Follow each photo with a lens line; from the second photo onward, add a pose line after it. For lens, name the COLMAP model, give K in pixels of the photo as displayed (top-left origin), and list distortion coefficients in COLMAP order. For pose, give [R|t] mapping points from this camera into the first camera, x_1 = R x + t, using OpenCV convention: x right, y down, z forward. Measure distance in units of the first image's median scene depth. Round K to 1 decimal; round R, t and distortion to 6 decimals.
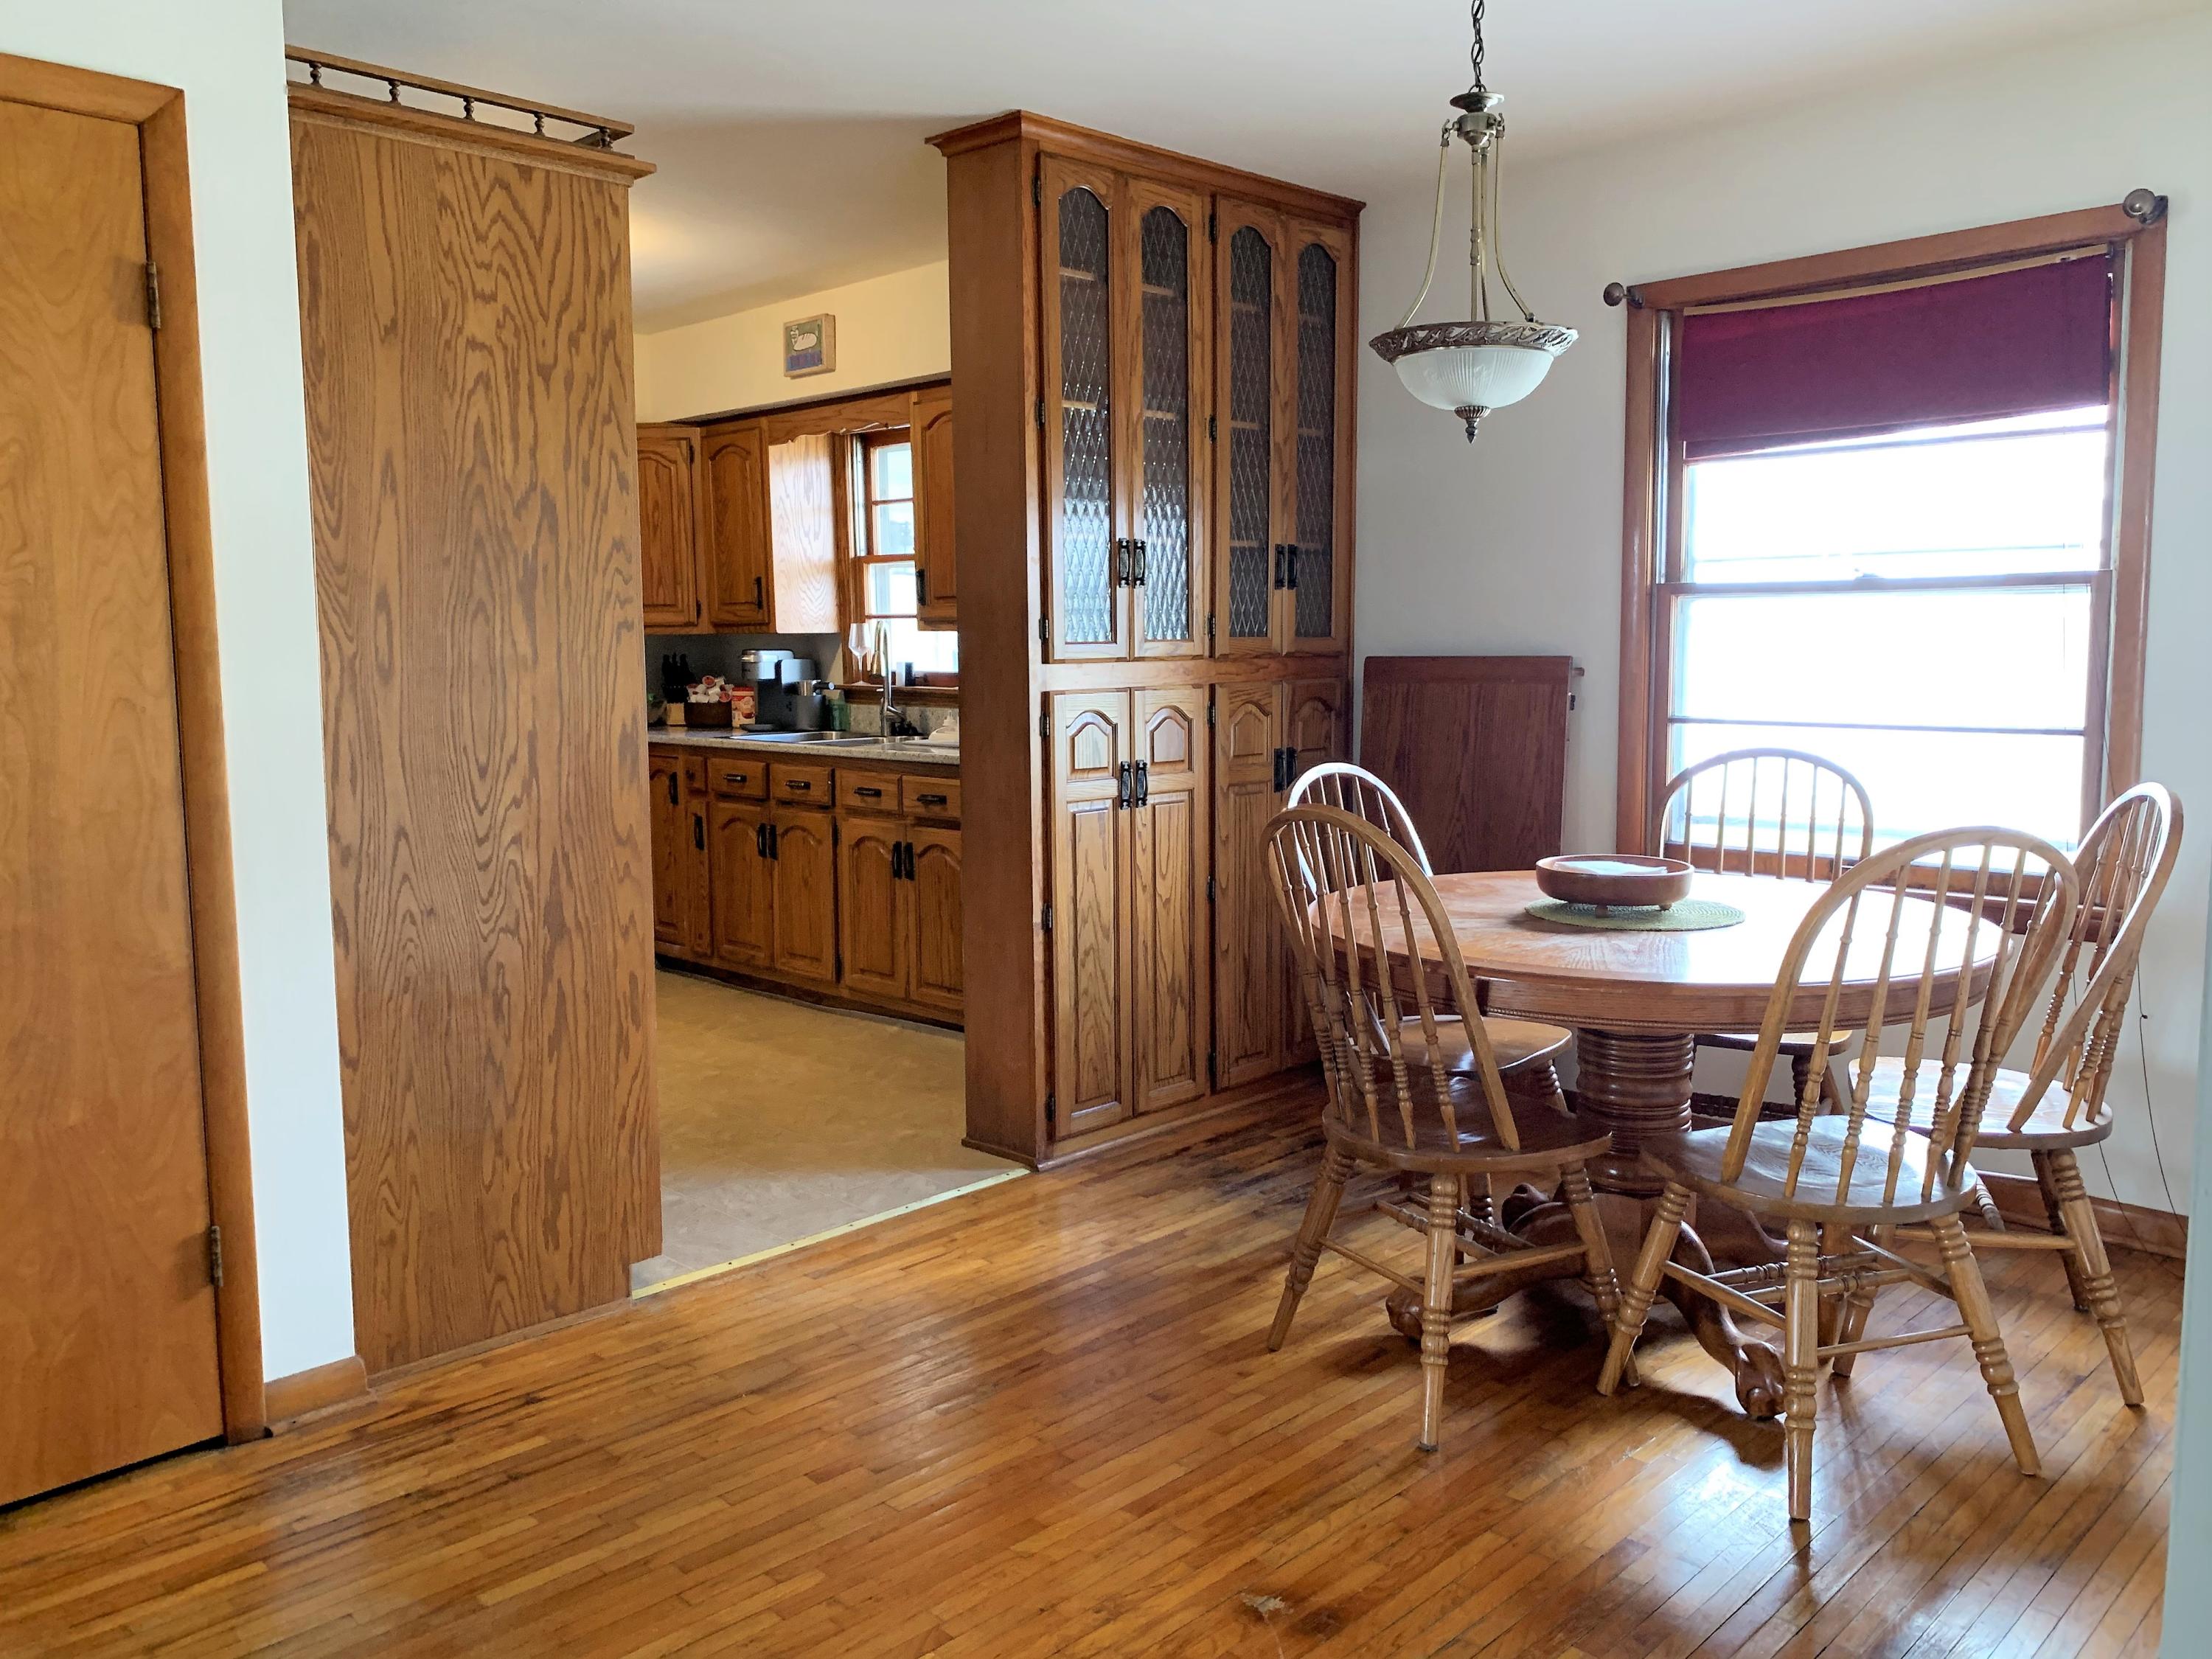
lens RADIAL K [[1688.8, 0, 1100.8], [0, 1688.8, 817.8], [0, 0, 1]] dist [0.074677, -0.138729]
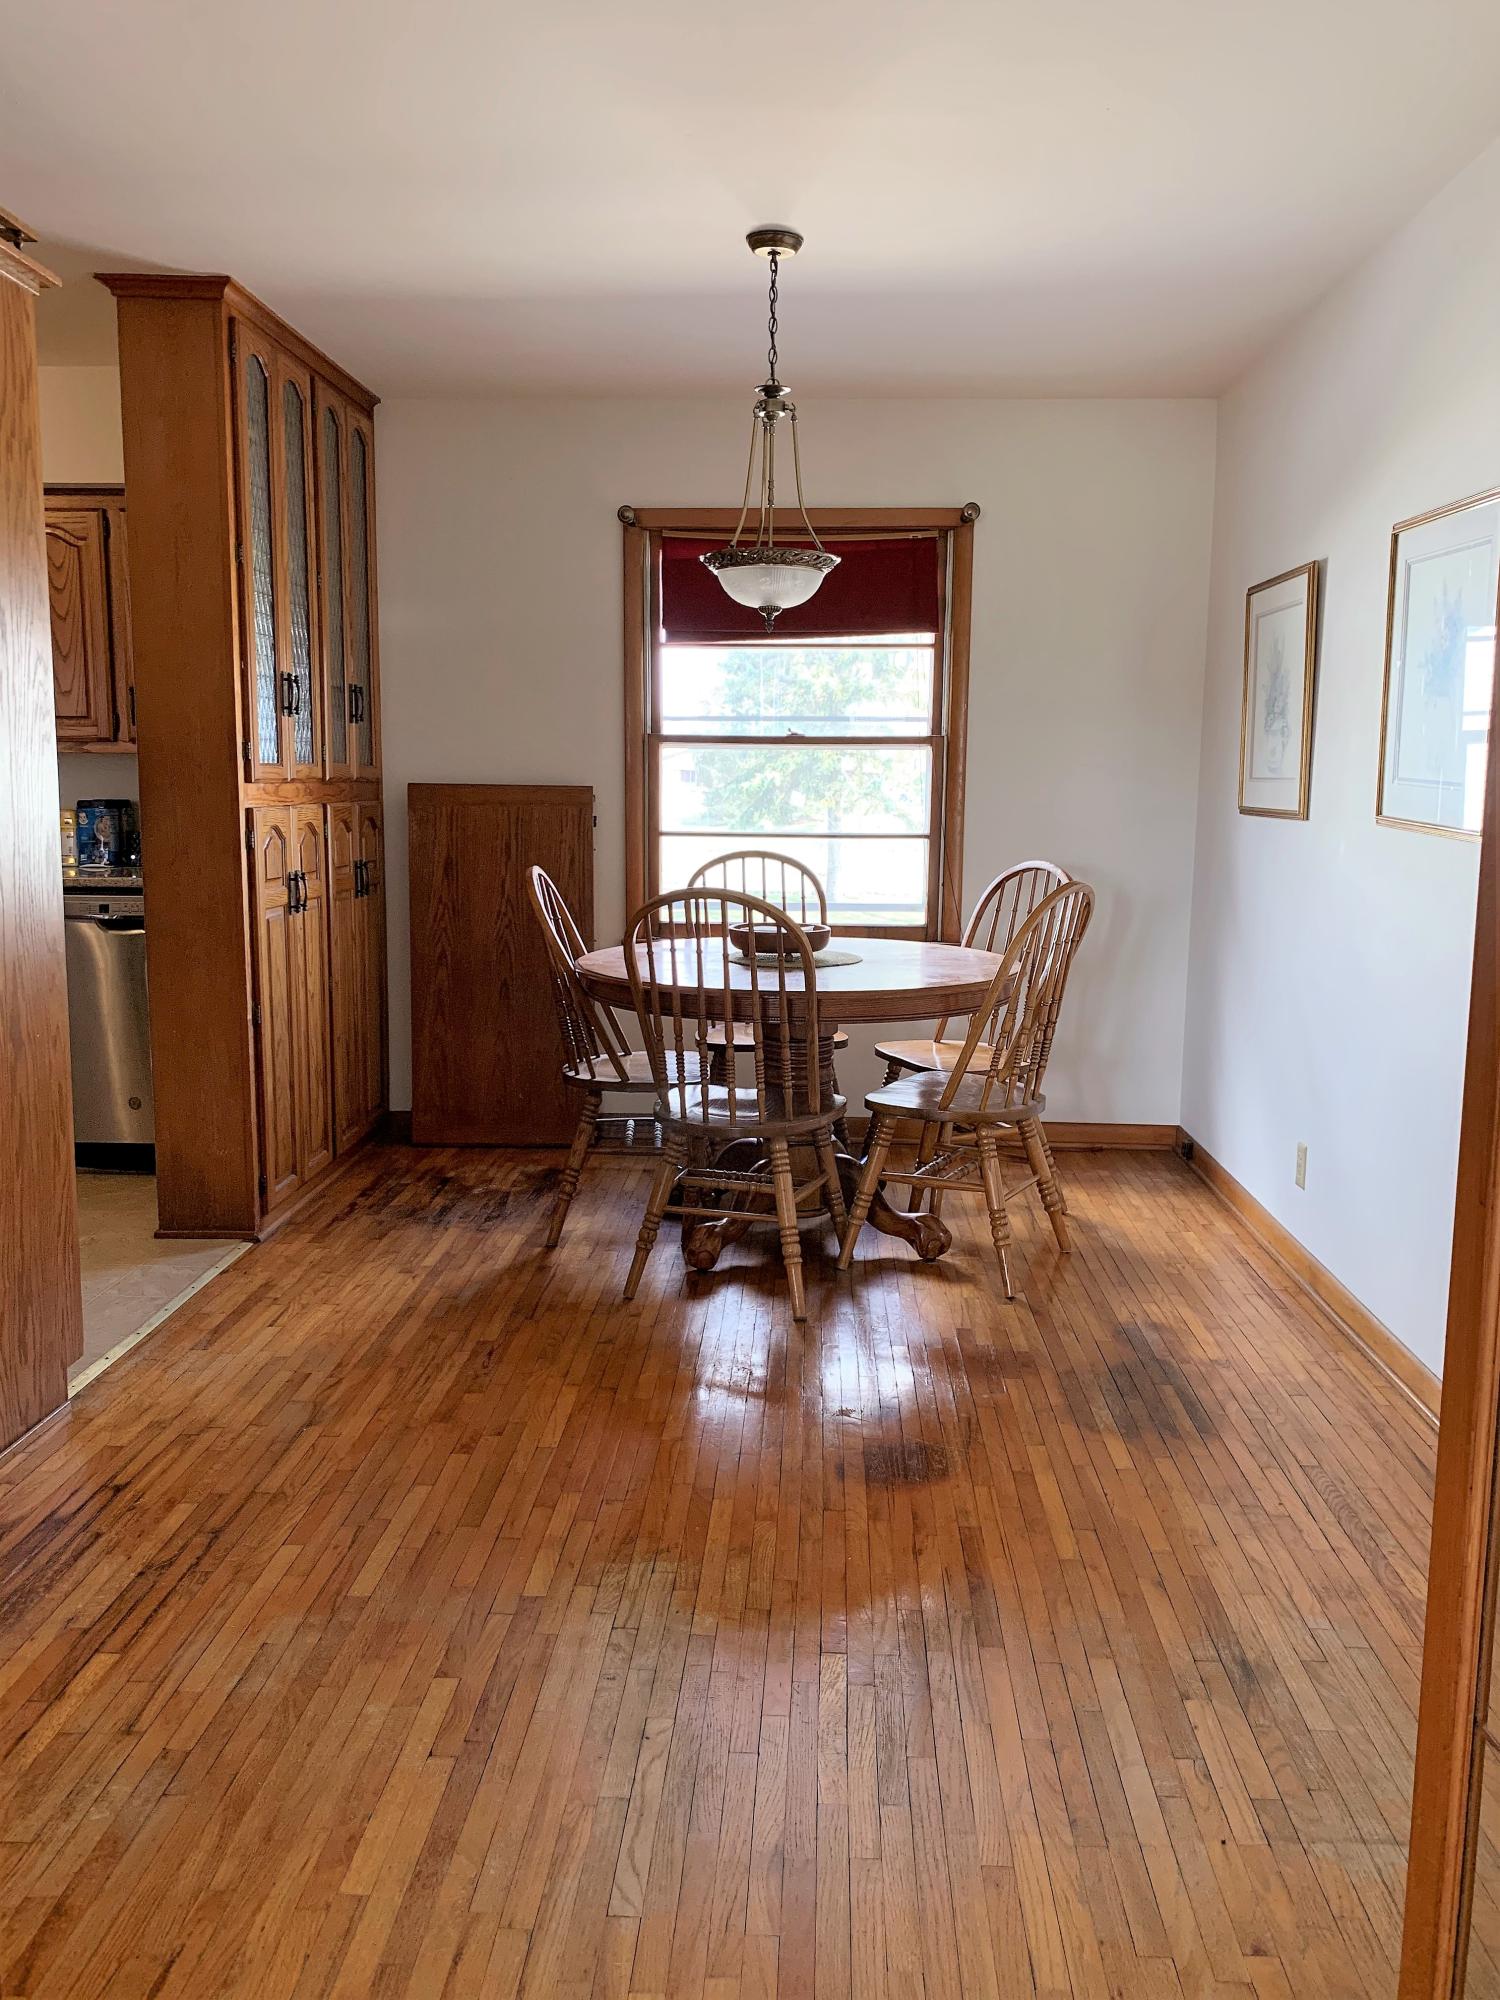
lens RADIAL K [[1526.9, 0, 750.0], [0, 1526.9, 1000.0], [0, 0, 1]] dist [0.074677, -0.138729]
pose [[0.733158, -0.079968, 0.675341, -0.476588], [0.055914, 0.996788, 0.057330, 0.010501], [-0.677756, -0.004271, 0.735274, 0.038559]]
